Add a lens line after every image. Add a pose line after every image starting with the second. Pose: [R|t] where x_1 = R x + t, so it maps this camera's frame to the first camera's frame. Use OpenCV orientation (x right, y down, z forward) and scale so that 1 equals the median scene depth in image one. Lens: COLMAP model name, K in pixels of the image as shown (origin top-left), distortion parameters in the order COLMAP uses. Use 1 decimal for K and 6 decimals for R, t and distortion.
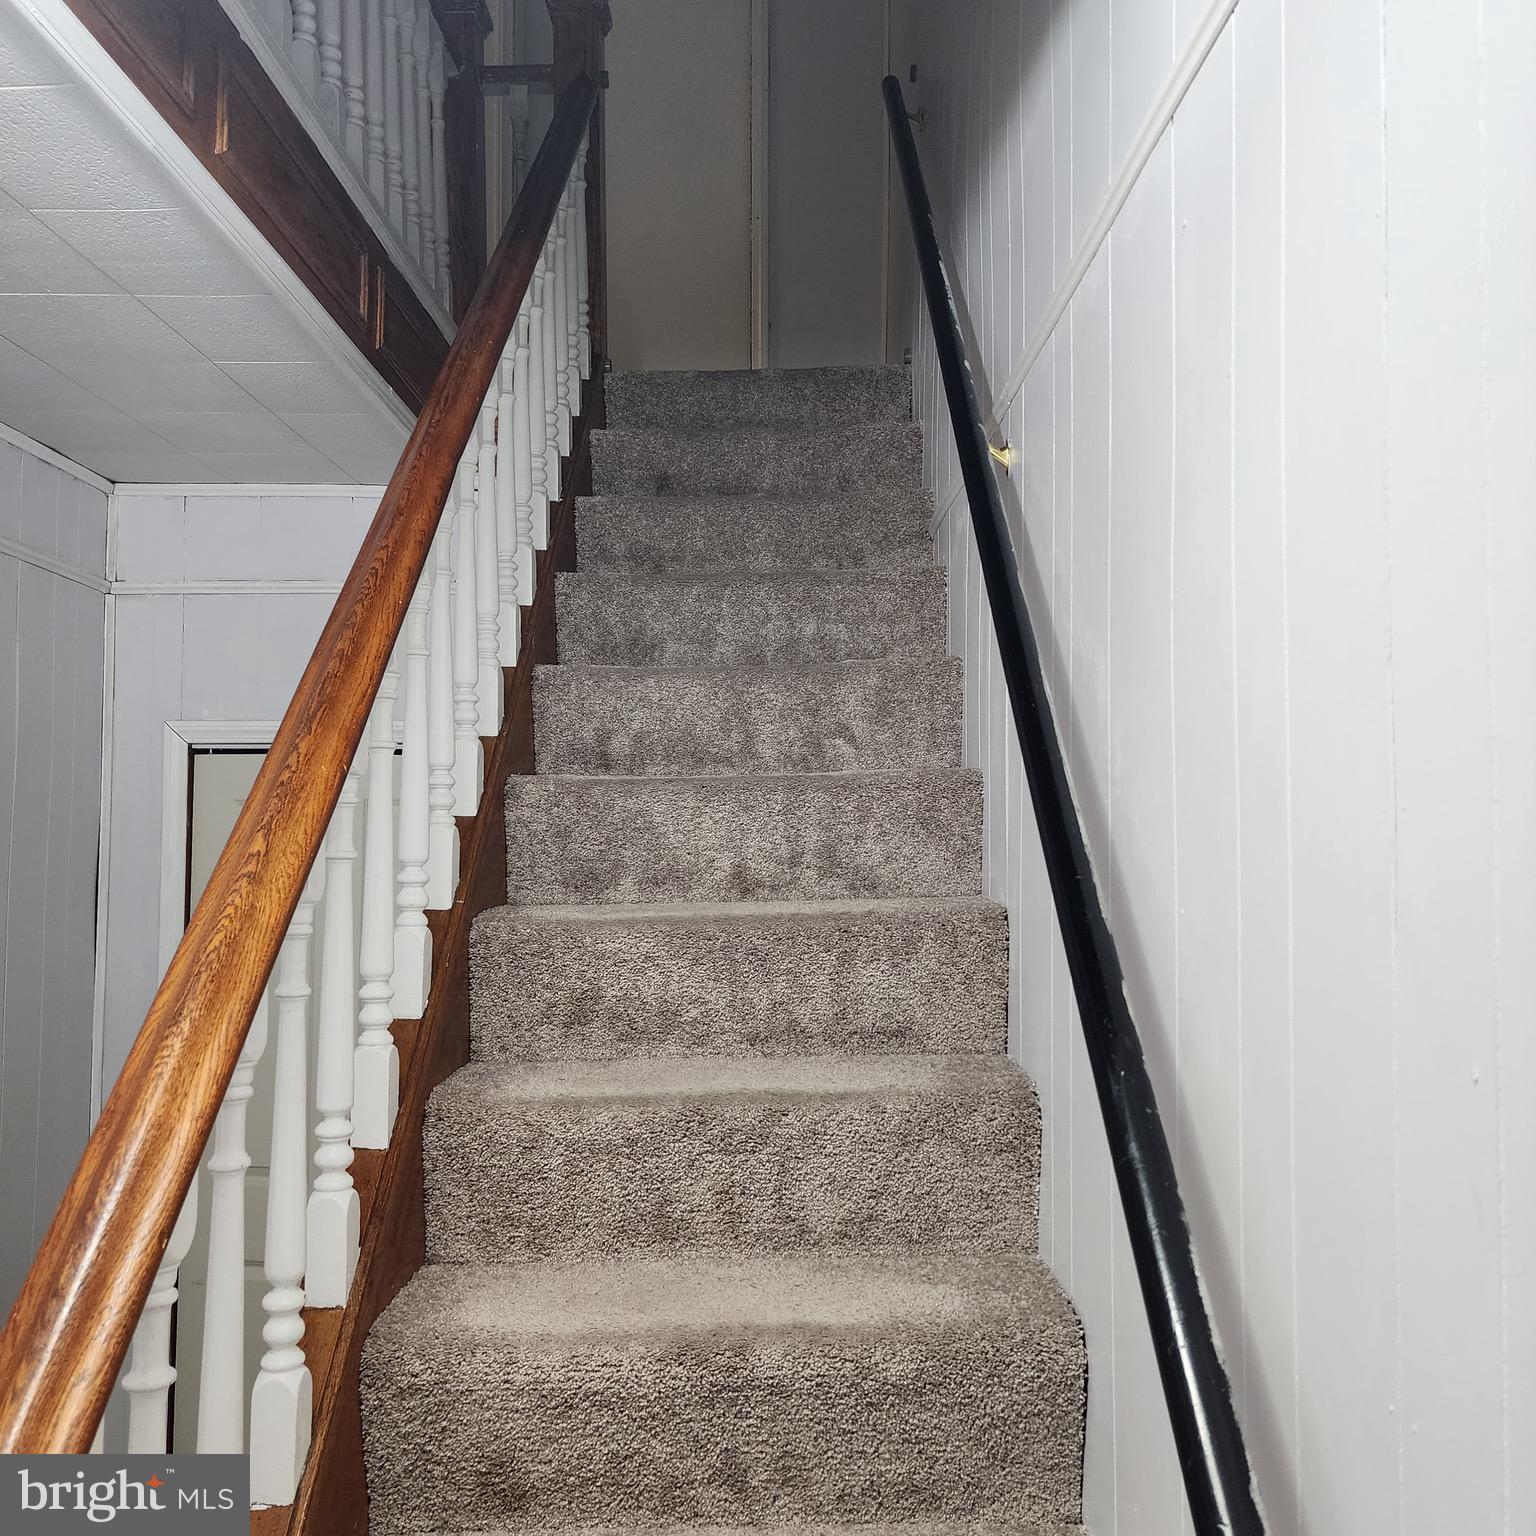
lens RADIAL K [[1360.2, 0, 765.4], [0, 1360.2, 761.0], [0, 0, 1]] dist [0.104010, -0.112559]
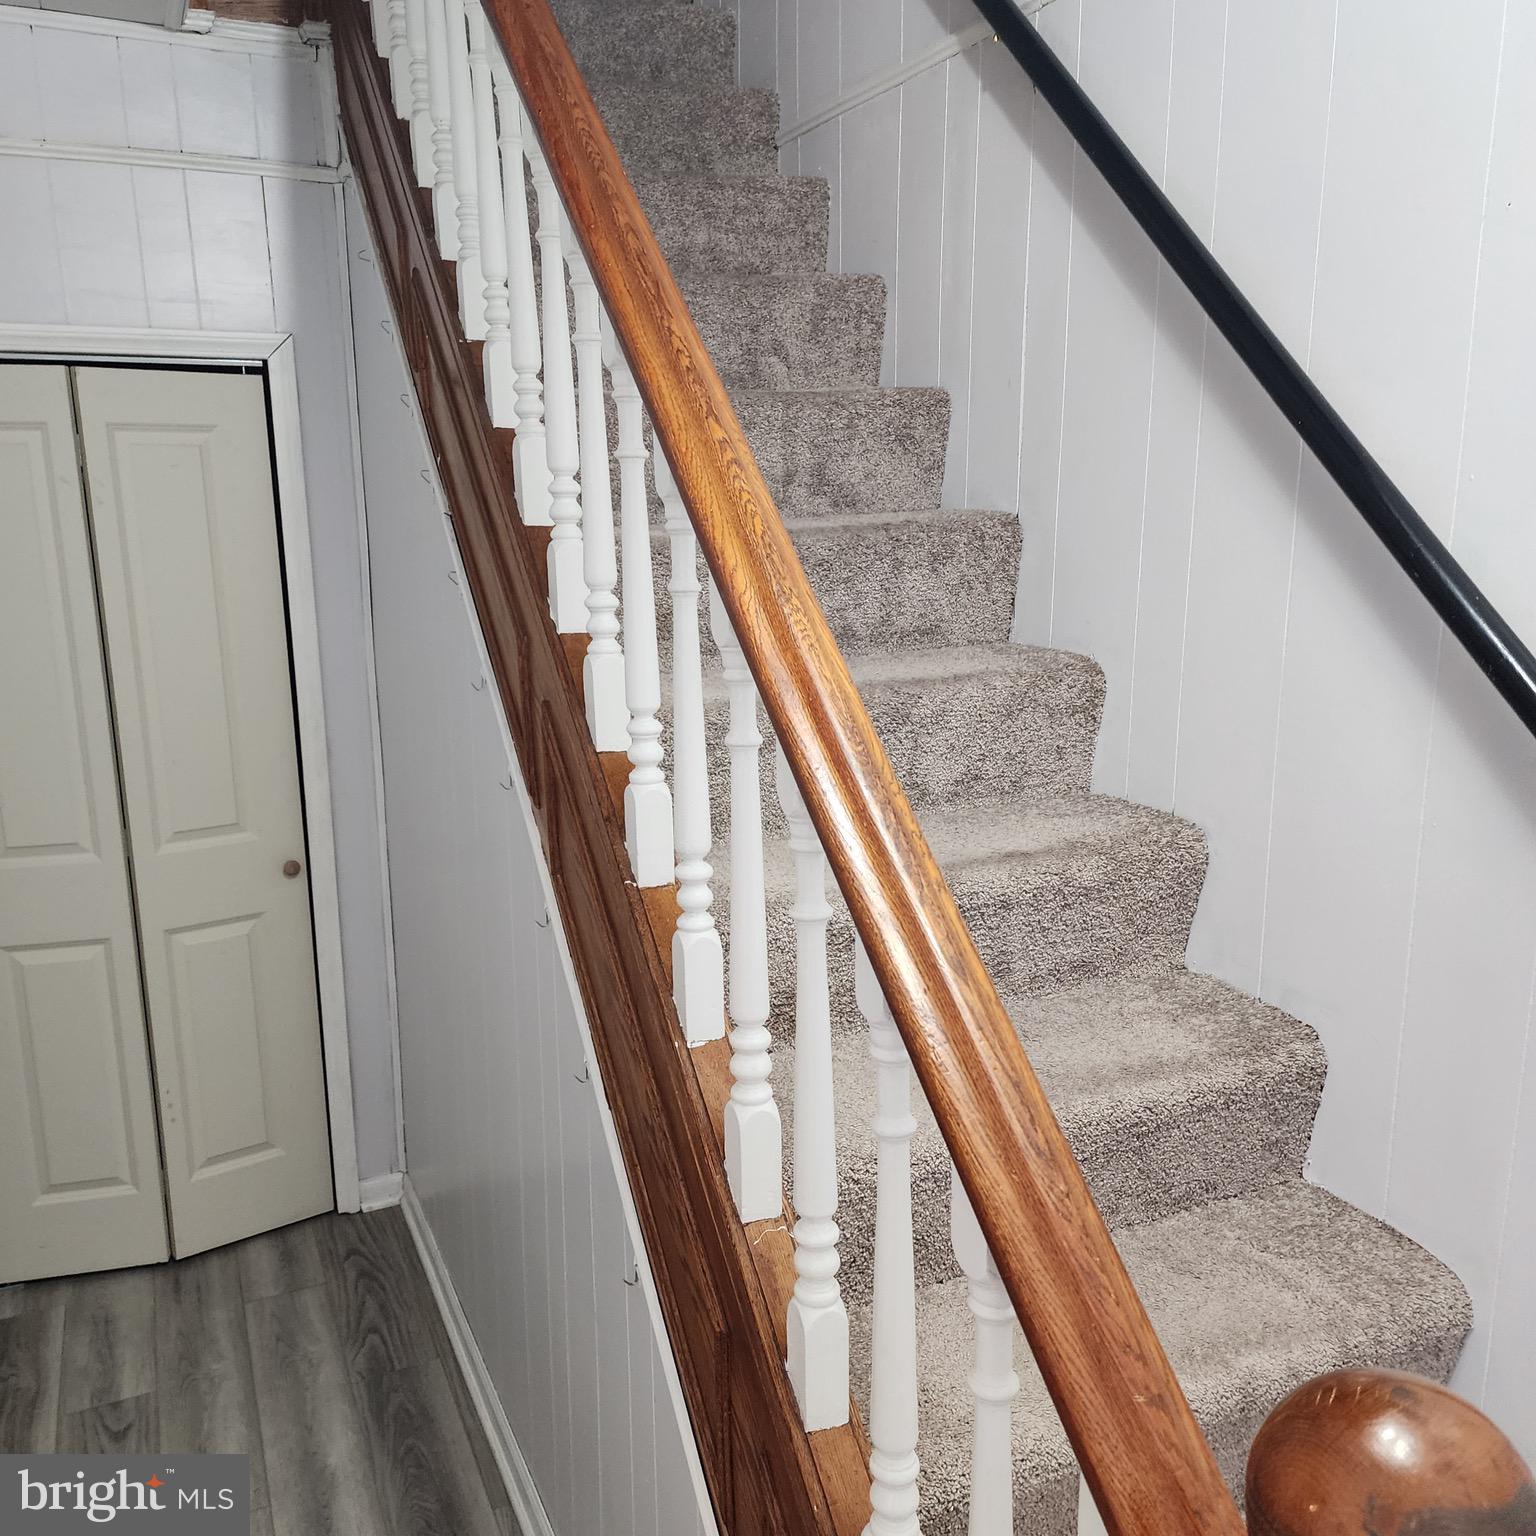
lens RADIAL K [[1360.2, 0, 770.6], [0, 1360.2, 780.5], [0, 0, 1]] dist [0.104010, -0.112559]
pose [[0.914176, -0.098886, 0.393071, -0.472911], [-0.005682, 0.966561, 0.256375, 0.032292], [-0.405278, -0.236605, 0.883044, 0.037113]]
